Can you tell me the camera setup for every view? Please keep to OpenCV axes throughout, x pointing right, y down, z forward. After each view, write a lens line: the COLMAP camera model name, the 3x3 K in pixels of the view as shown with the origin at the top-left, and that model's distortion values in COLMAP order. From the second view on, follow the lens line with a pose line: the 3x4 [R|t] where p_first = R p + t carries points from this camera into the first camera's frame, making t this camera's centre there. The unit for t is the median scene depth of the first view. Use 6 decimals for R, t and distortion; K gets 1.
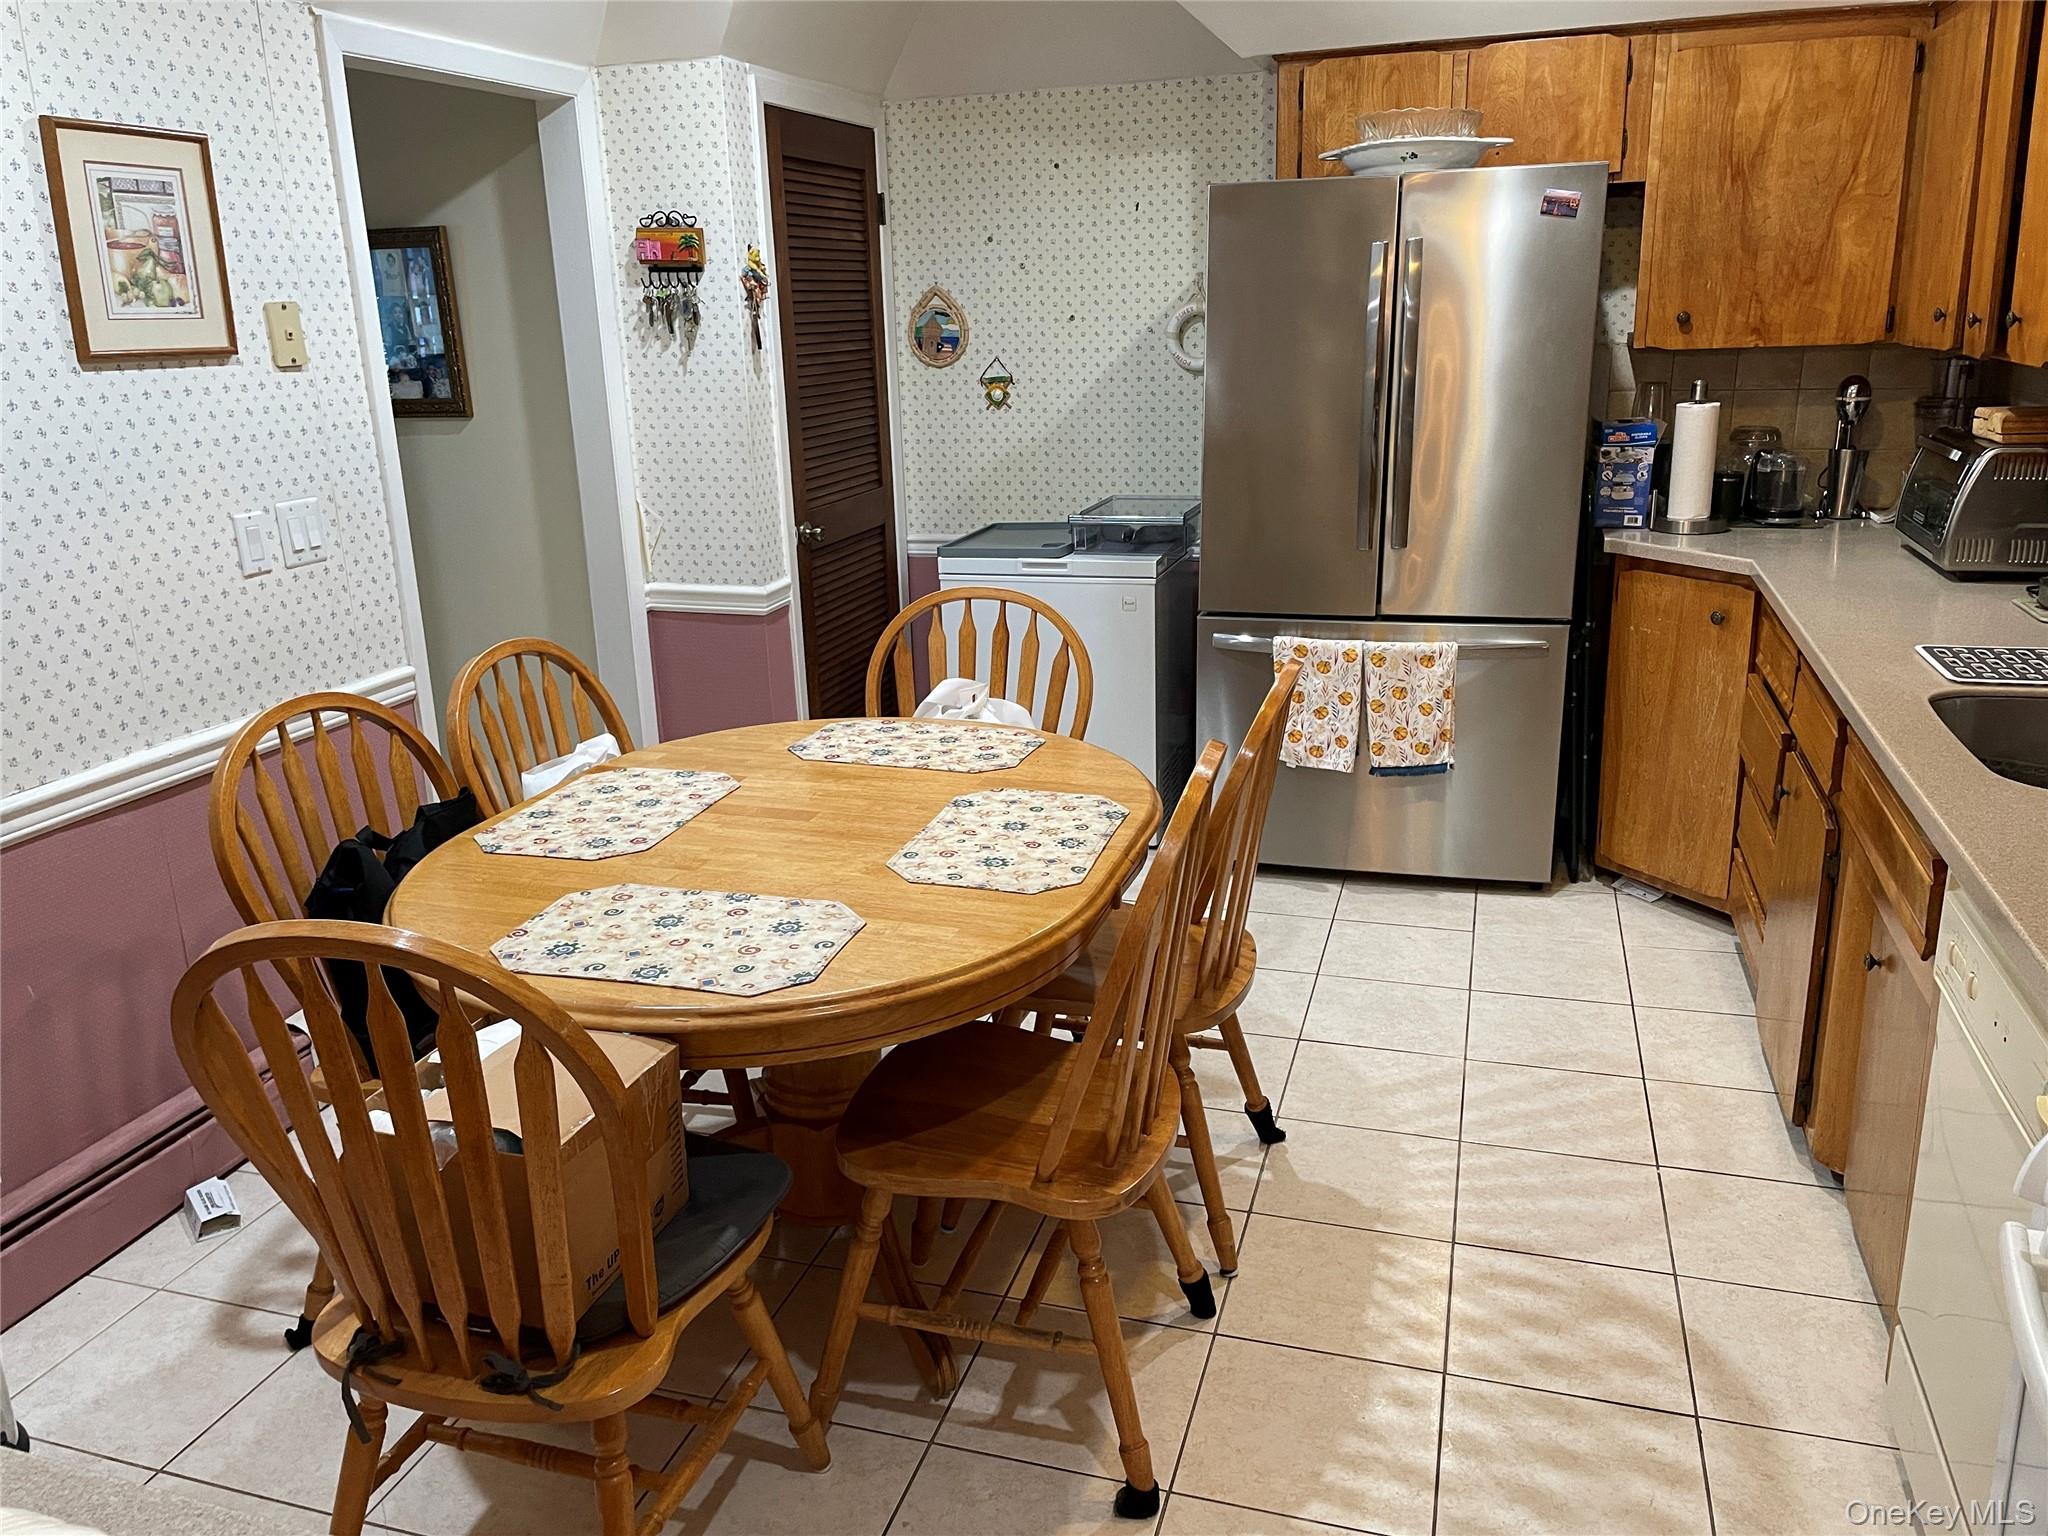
lens RADIAL K [[1536.7, 0, 1013.2], [0, 1536.7, 746.3], [0, 0, 1]] dist [0.099304, -0.123291]
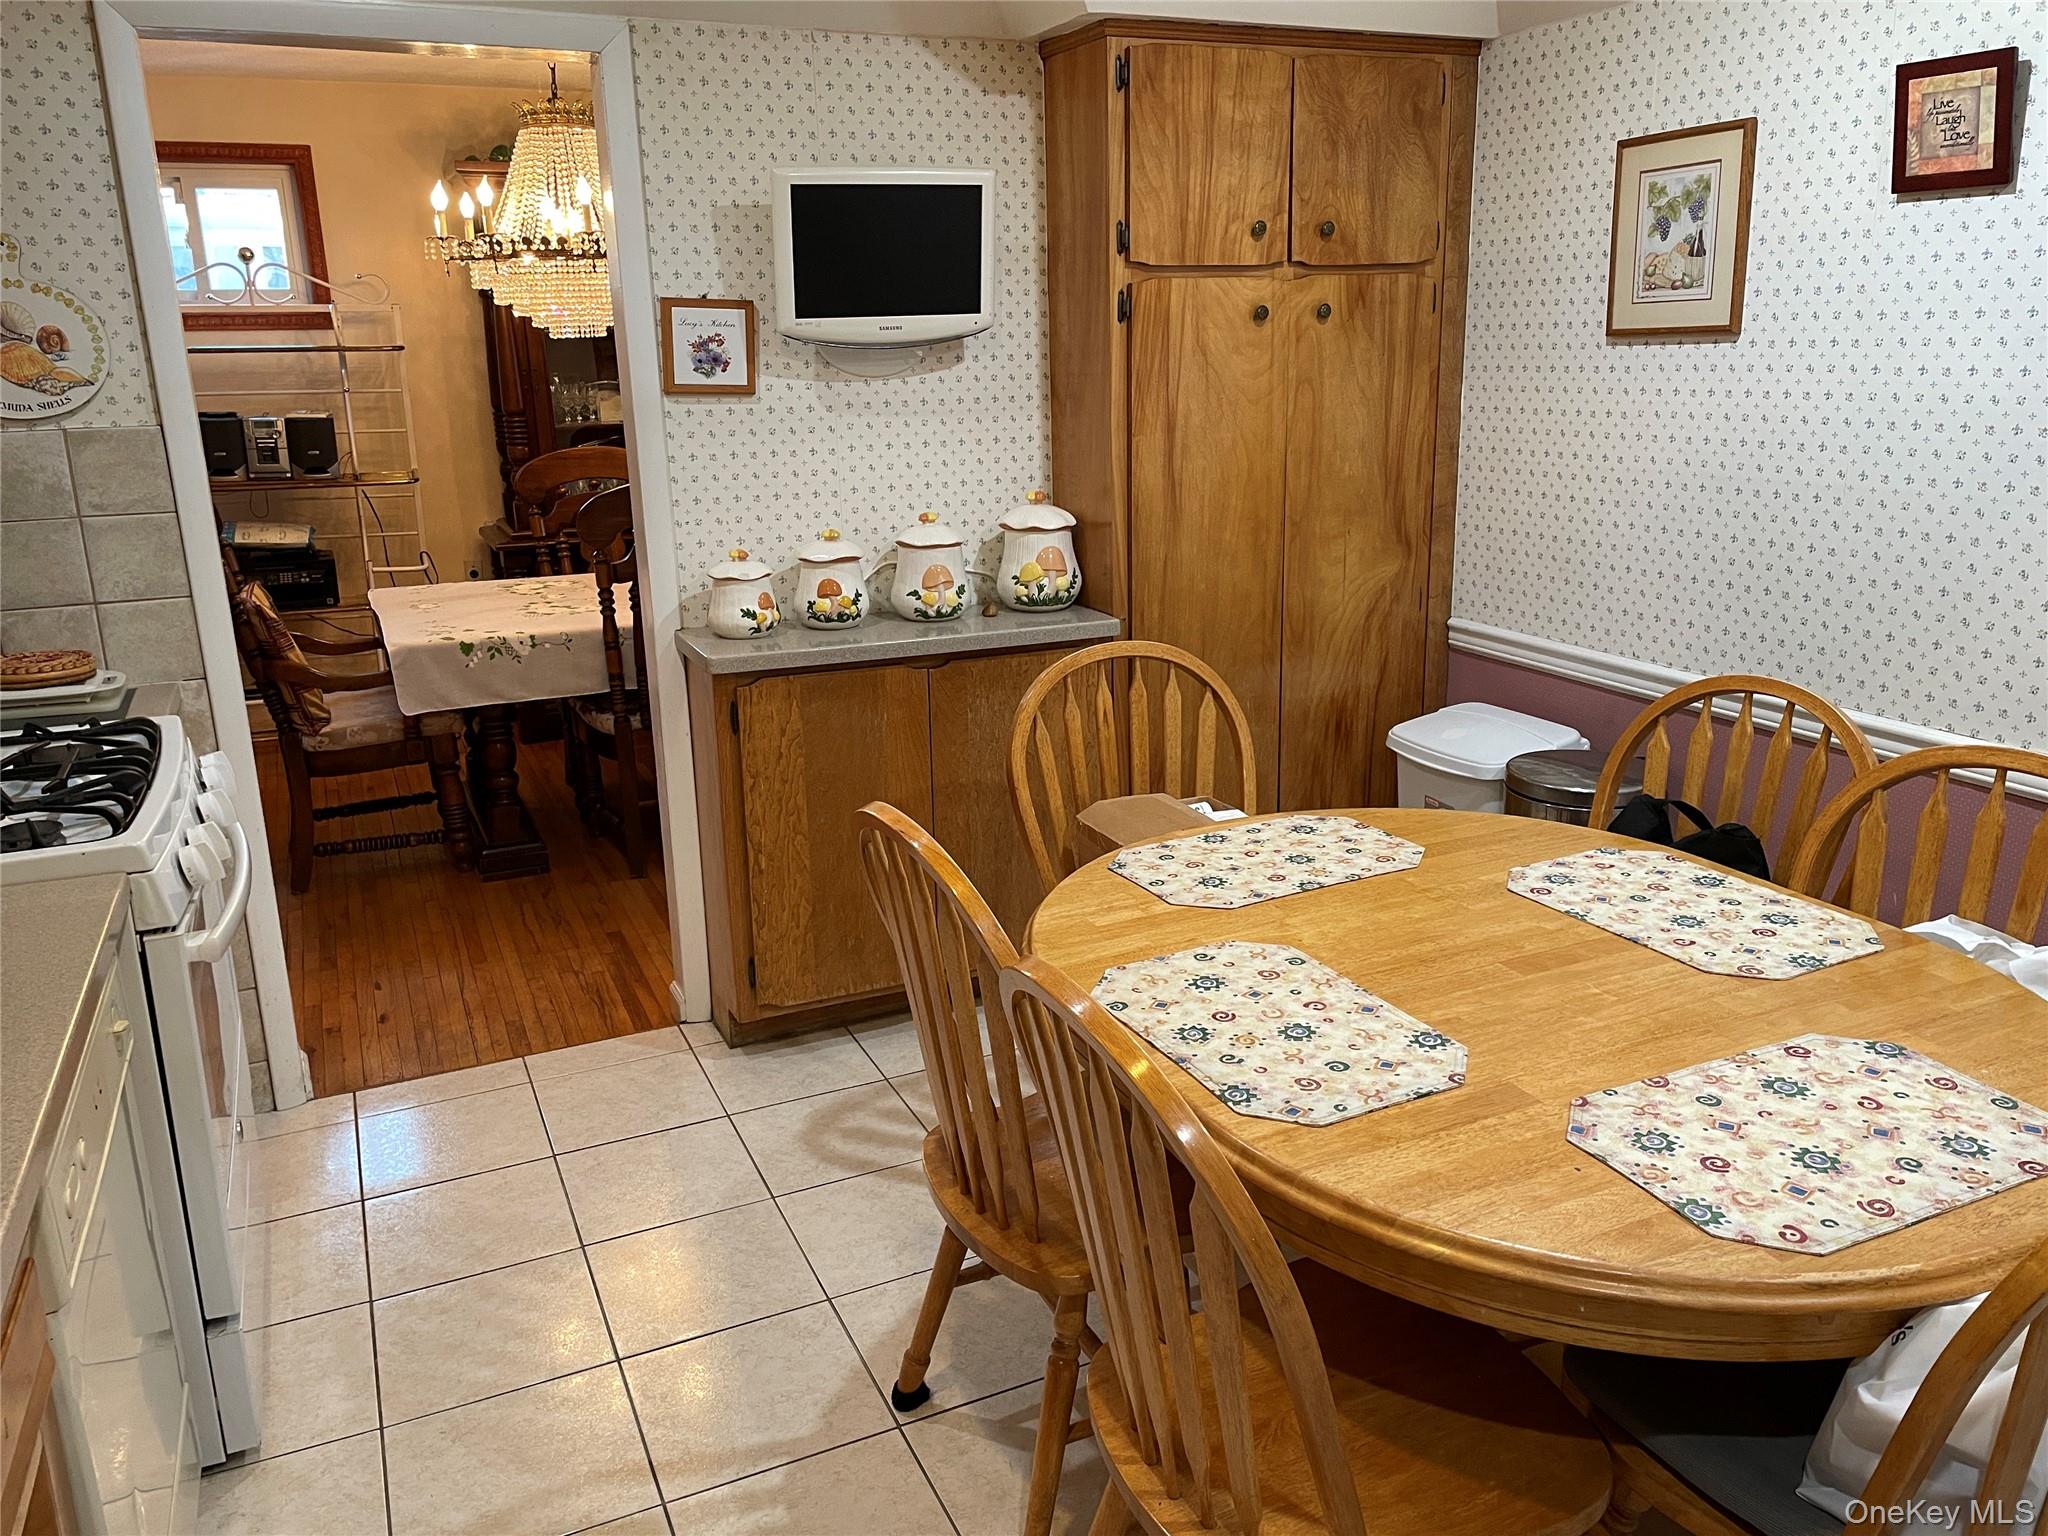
lens RADIAL K [[1547.9, 0, 1032.4], [0, 1547.9, 754.0], [0, 0, 1]] dist [0.092905, -0.118226]
pose [[-0.739420, 0.223817, -0.634951, 0.494783], [-0.137206, 0.873232, 0.467591, -0.362559], [0.659114, 0.432865, -0.614976, 1.221771]]
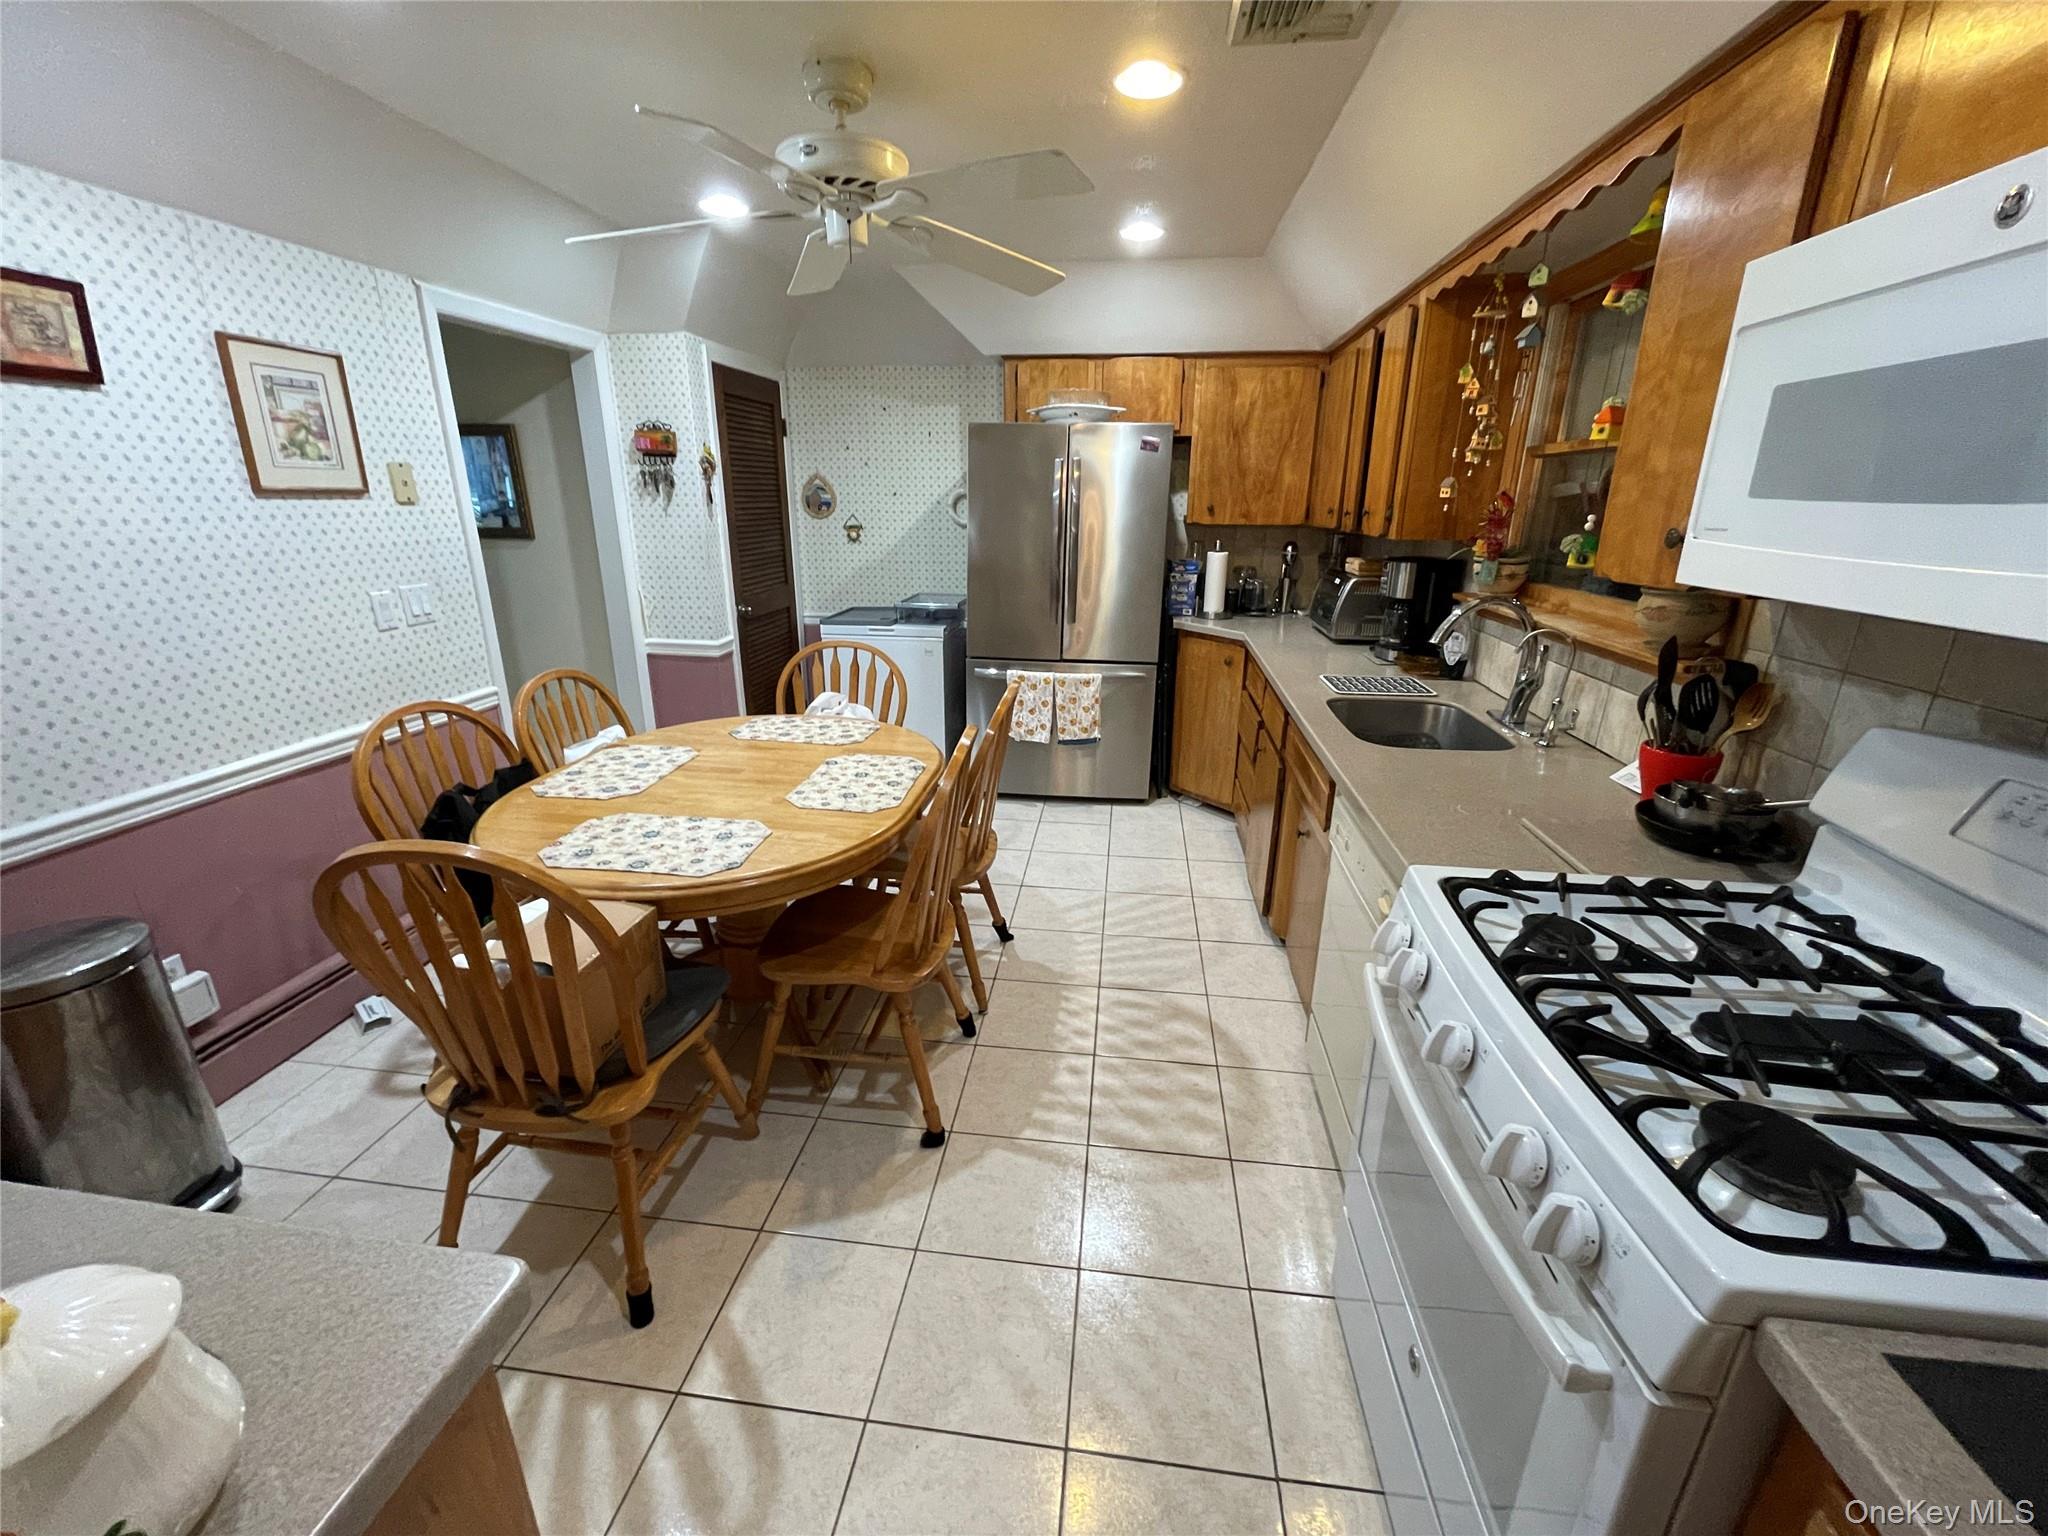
lens RADIAL K [[822.0, 0, 1022.3], [0, 822.0, 766.2], [0, 0, 1]] dist [0.000308, -0.000942]
pose [[0.983637, -0.018044, 0.179258, 0.013205], [0.010602, 0.999045, 0.042390, 0.003604], [-0.179851, -0.039796, 0.982888, 0.034862]]
